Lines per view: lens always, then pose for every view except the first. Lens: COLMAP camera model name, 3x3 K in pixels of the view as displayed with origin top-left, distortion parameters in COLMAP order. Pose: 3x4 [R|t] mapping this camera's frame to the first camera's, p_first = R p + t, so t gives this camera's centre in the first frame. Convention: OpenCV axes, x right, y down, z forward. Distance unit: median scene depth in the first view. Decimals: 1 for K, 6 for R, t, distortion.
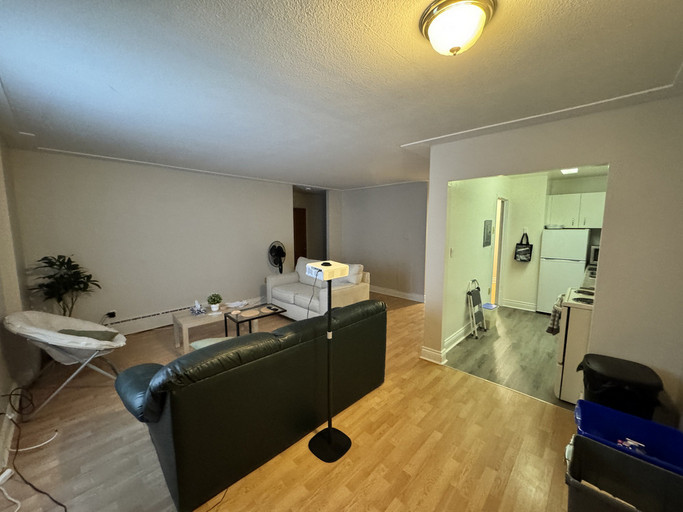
lens RADIAL K [[270.8, 0, 341.5], [0, 270.8, 256.0], [0, 0, 1]] dist [-0.001250, -0.000504]
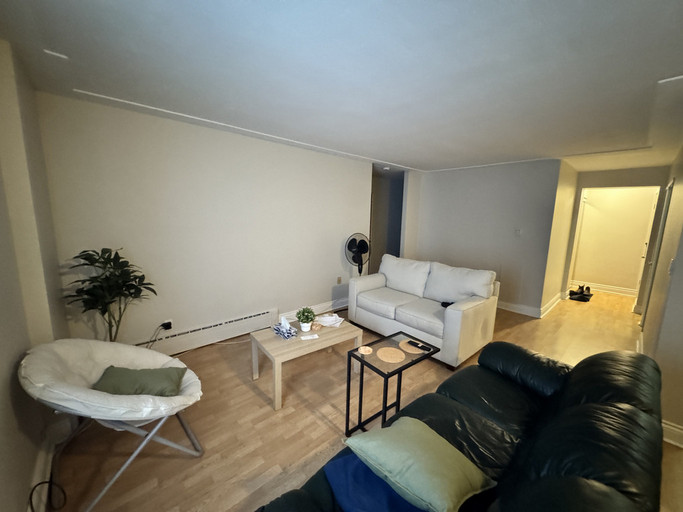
lens RADIAL K [[270.8, 0, 341.5], [0, 270.8, 256.0], [0, 0, 1]] dist [-0.001250, -0.000504]
pose [[0.996558, 0.038287, -0.073524, -0.351829], [-0.035026, 0.998367, 0.045133, -0.034184], [0.075132, -0.042403, 0.996272, 0.323674]]
